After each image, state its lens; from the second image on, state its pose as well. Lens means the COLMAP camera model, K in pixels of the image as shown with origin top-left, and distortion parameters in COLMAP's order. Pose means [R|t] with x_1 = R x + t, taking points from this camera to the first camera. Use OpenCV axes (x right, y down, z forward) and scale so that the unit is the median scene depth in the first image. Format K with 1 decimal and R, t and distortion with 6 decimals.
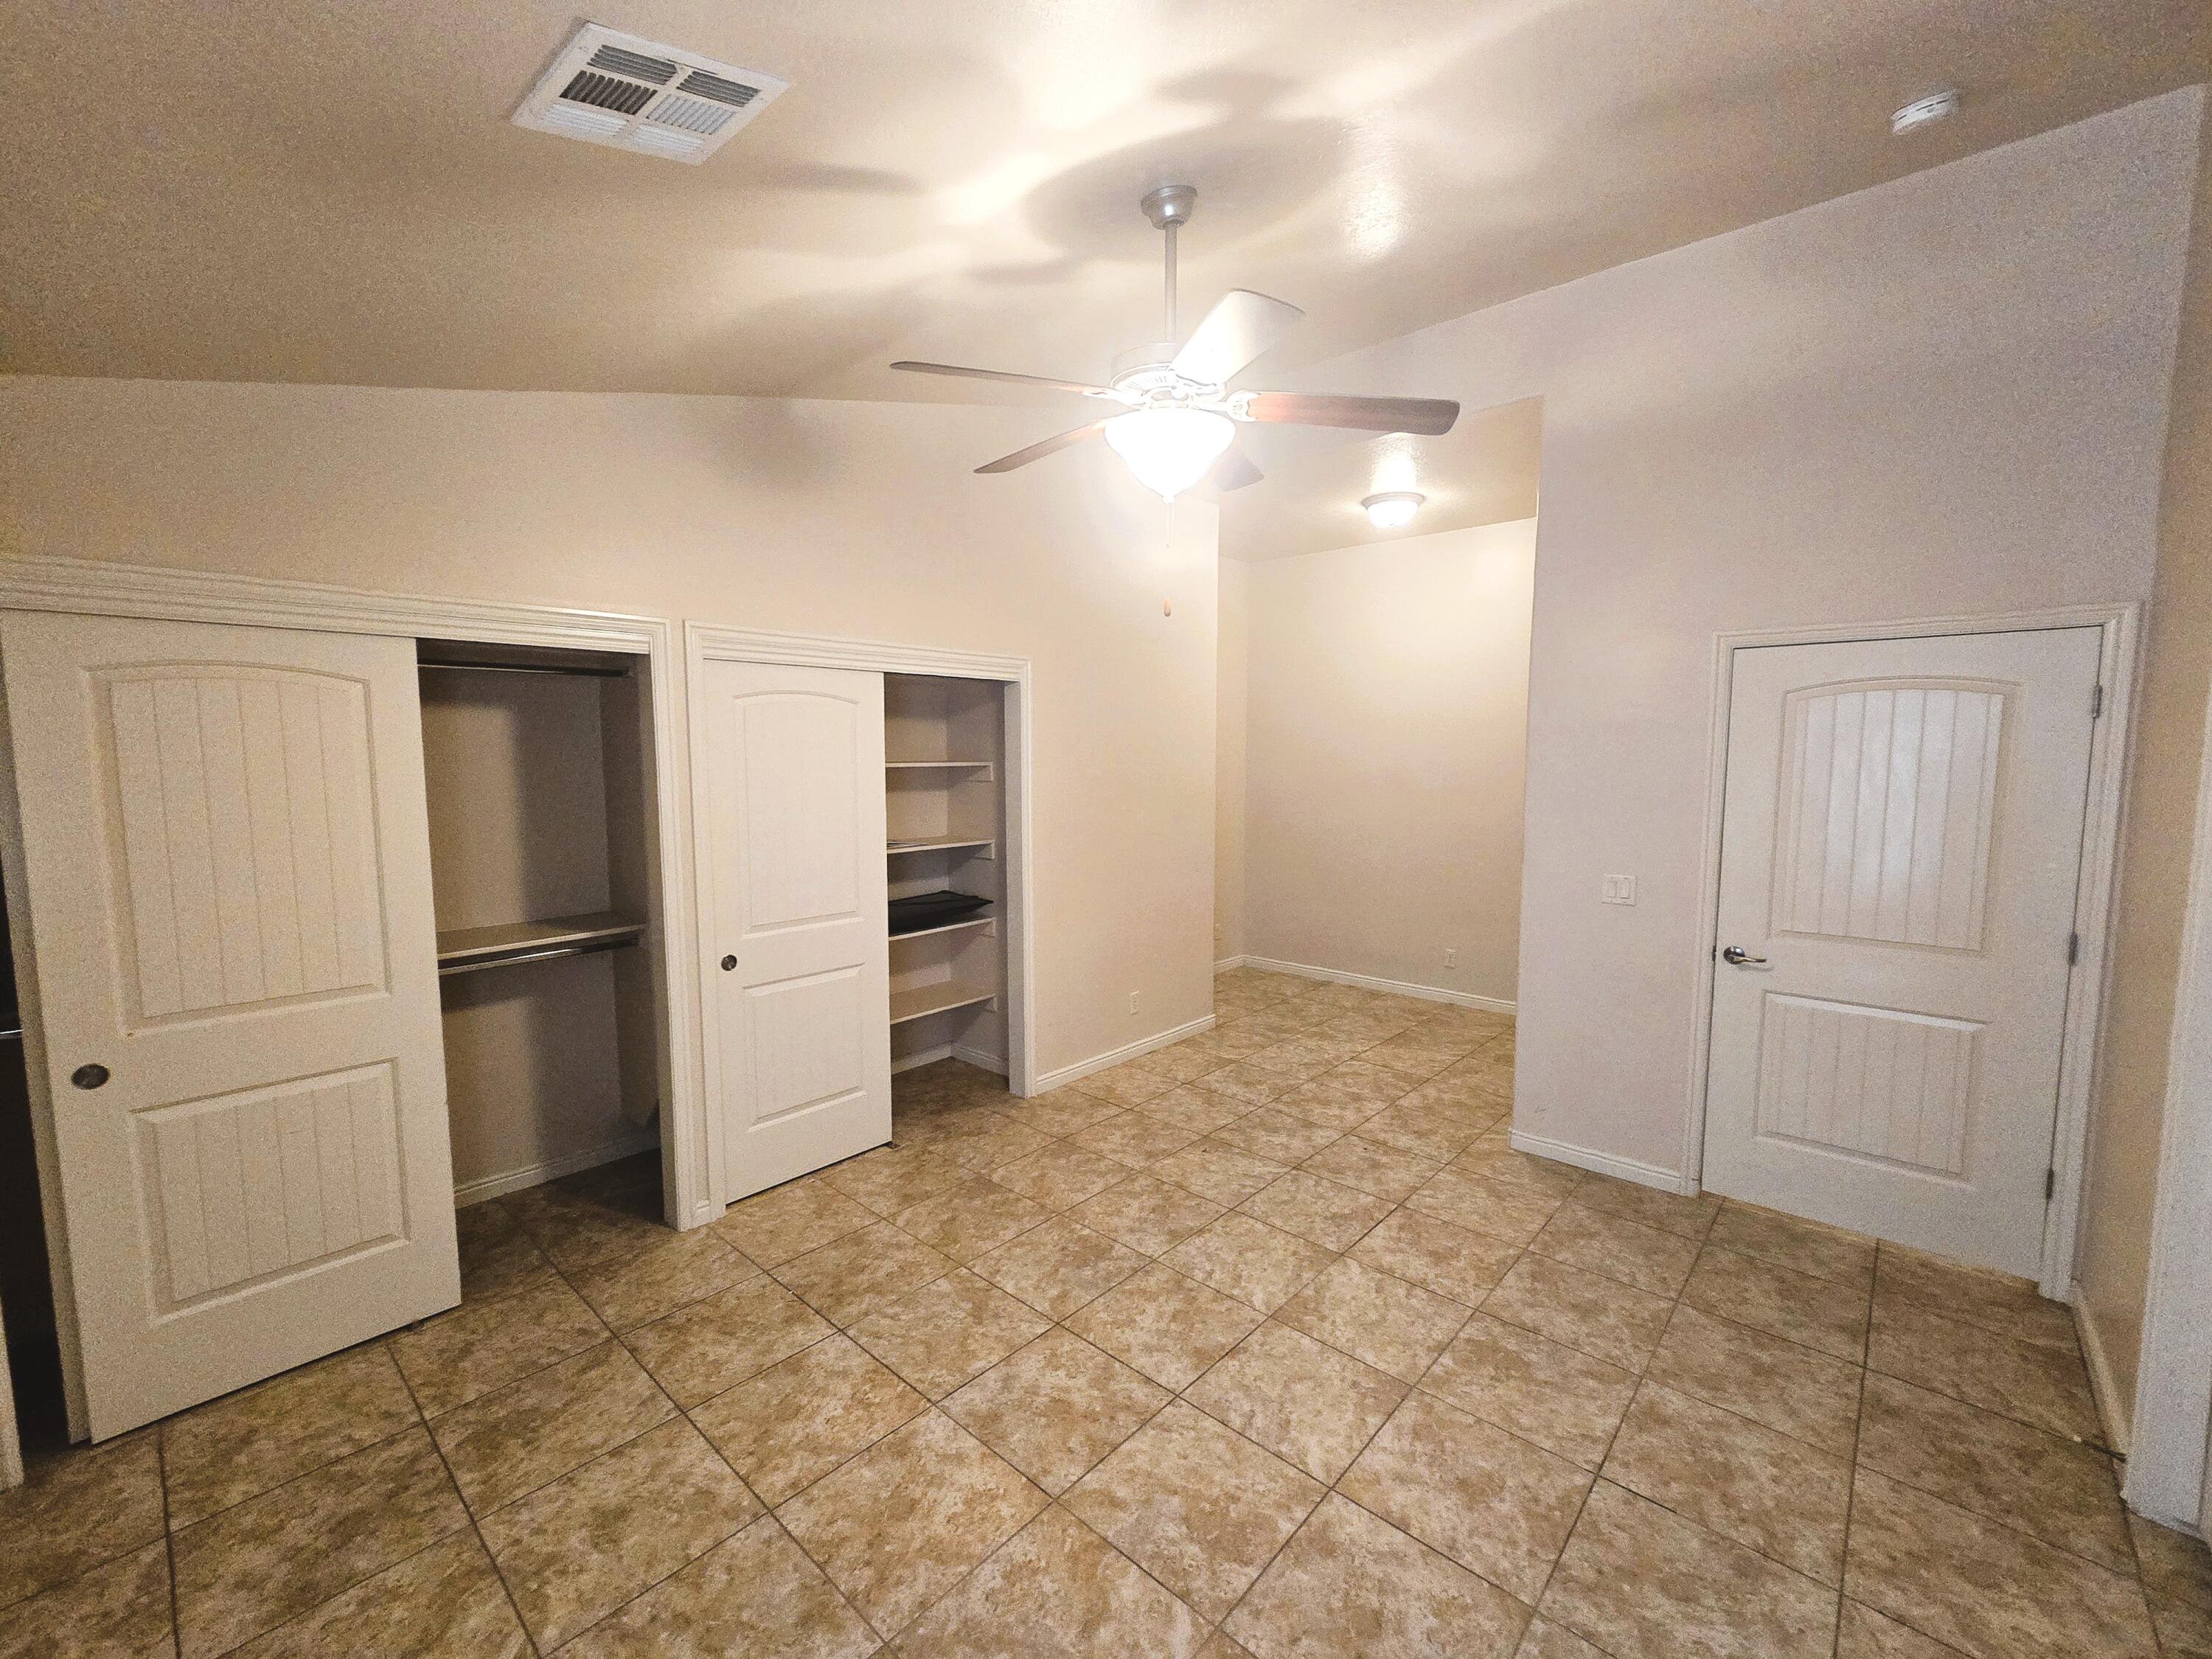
lens RADIAL K [[905.5, 0, 1118.3], [0, 905.5, 835.0], [0, 0, 1]] dist [-0.007991, 0.004292]
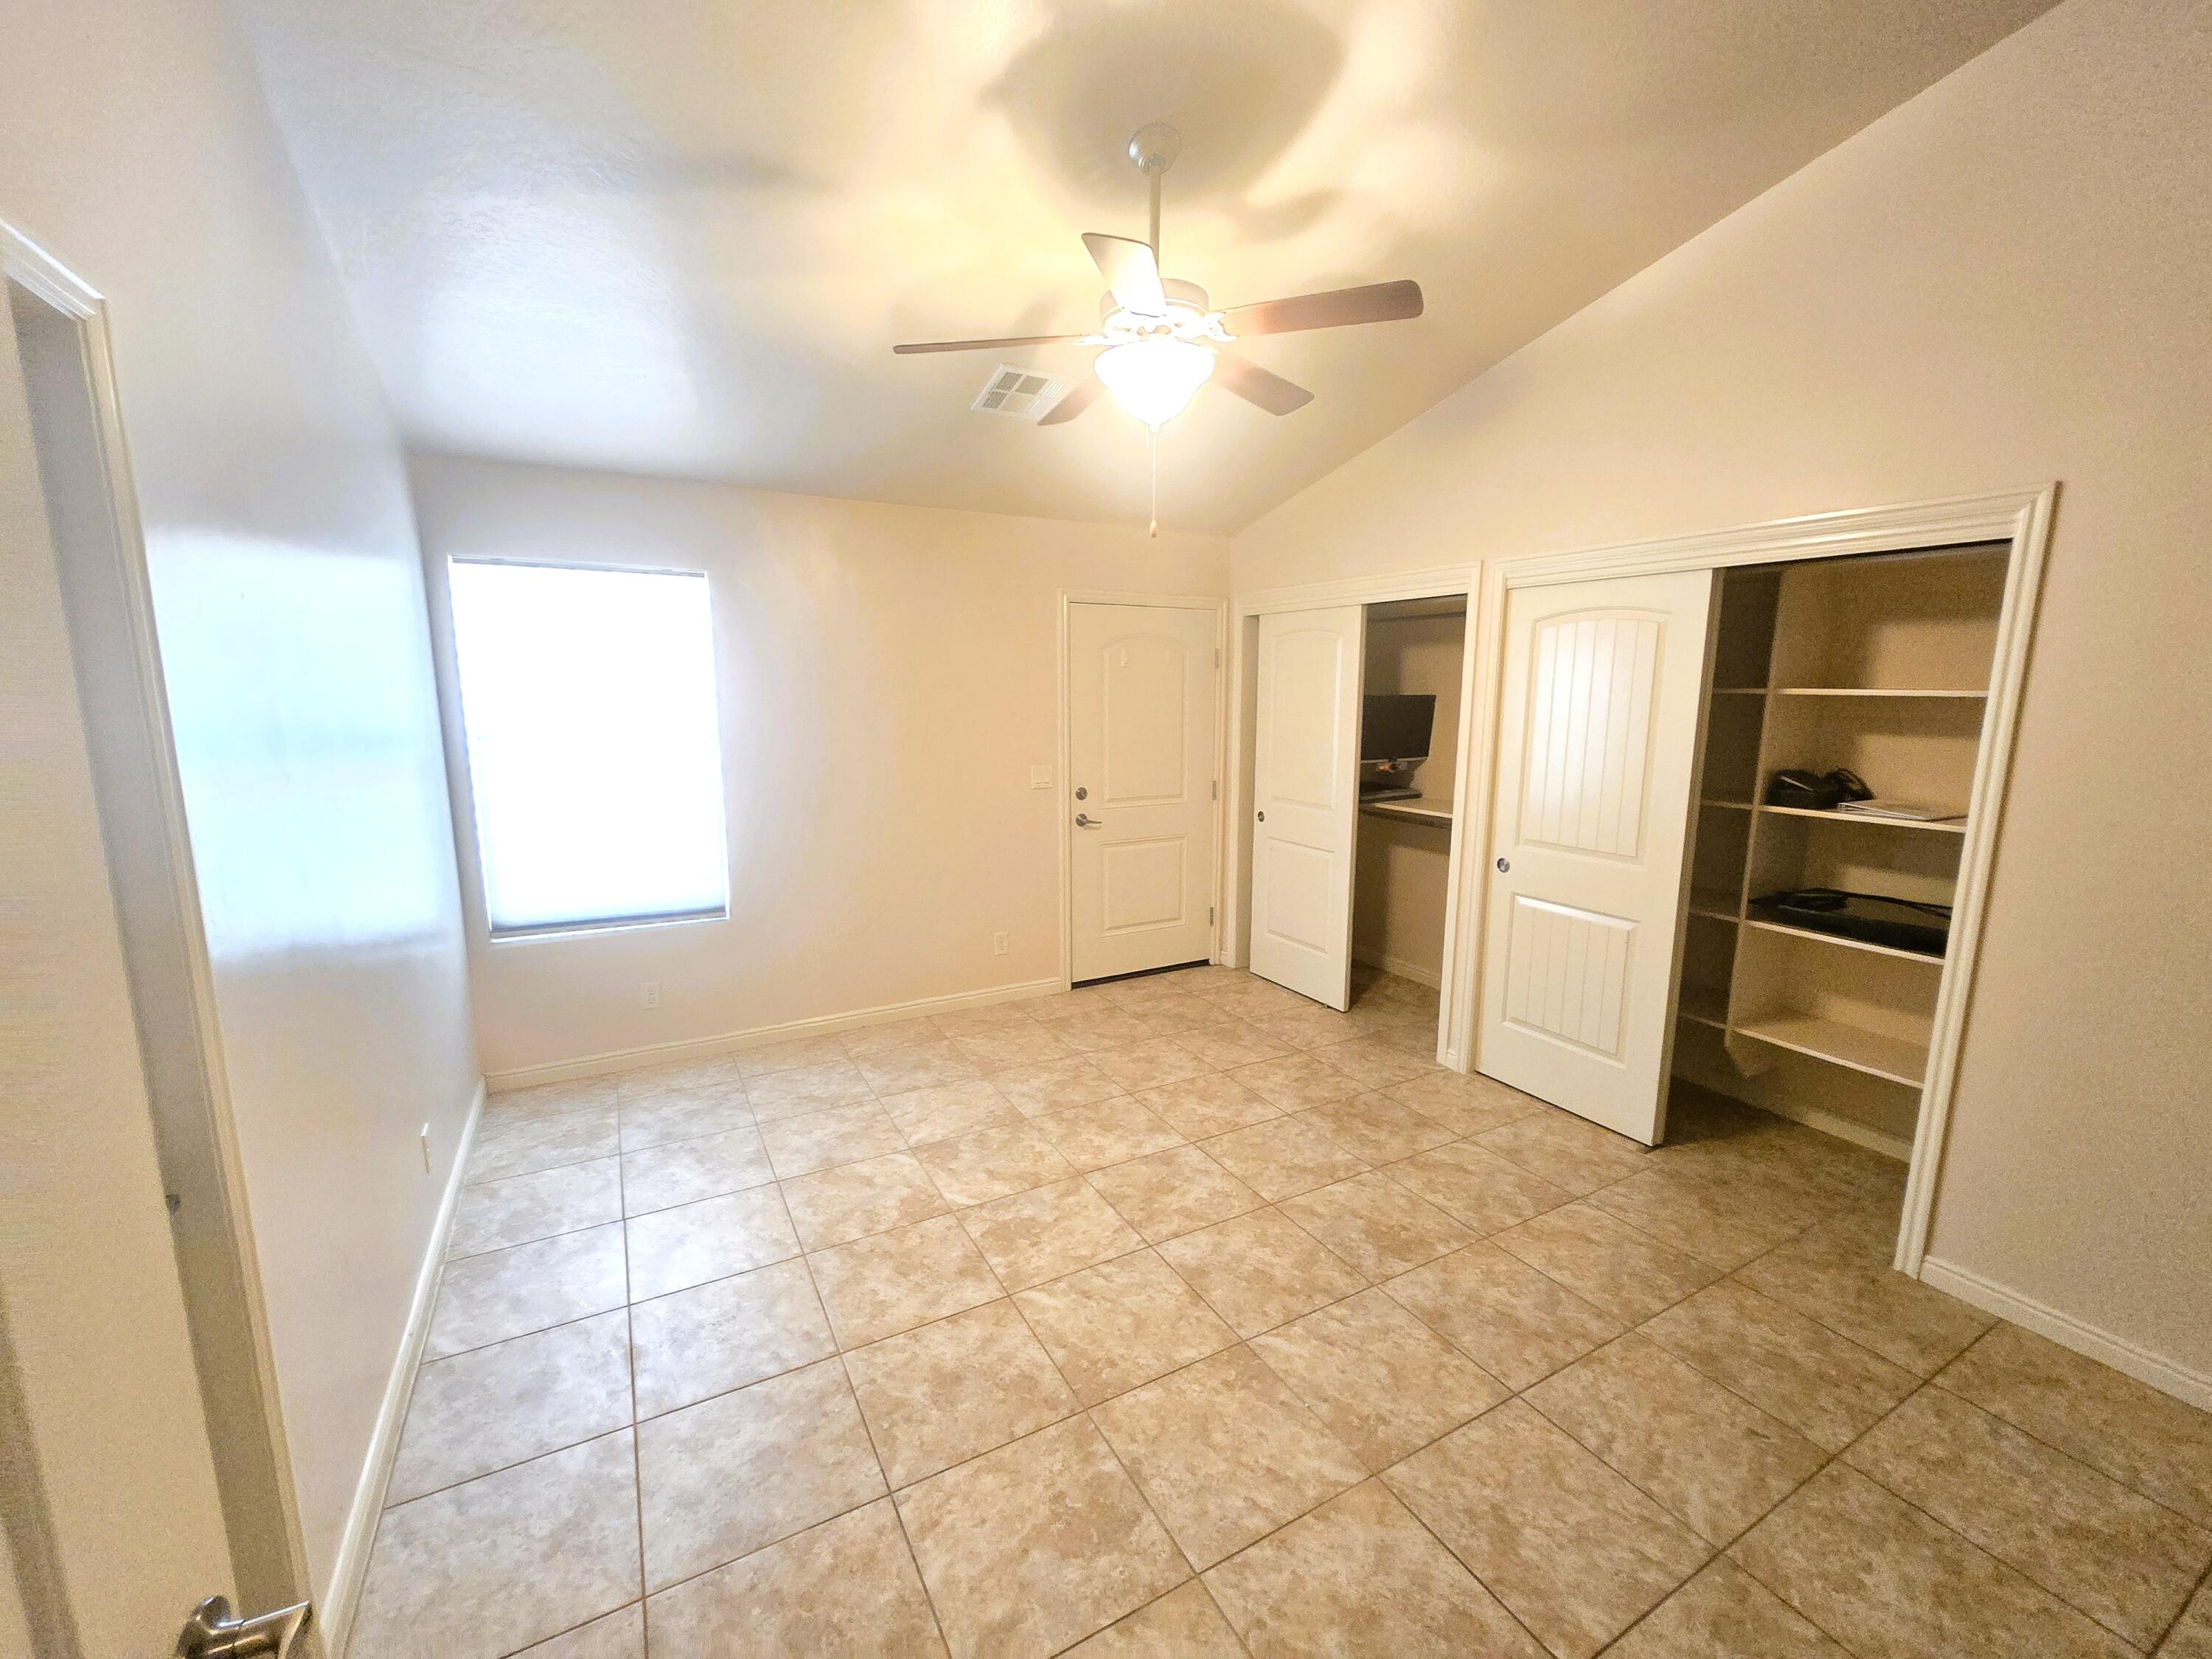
lens RADIAL K [[905.5, 0, 1112.8], [0, 905.5, 830.5], [0, 0, 1]] dist [-0.007991, 0.004292]
pose [[-0.322940, 0.146242, -0.935053, 1.015890], [-0.097554, 0.977583, 0.186586, -0.080942], [0.941378, 0.151474, -0.301434, 1.177288]]
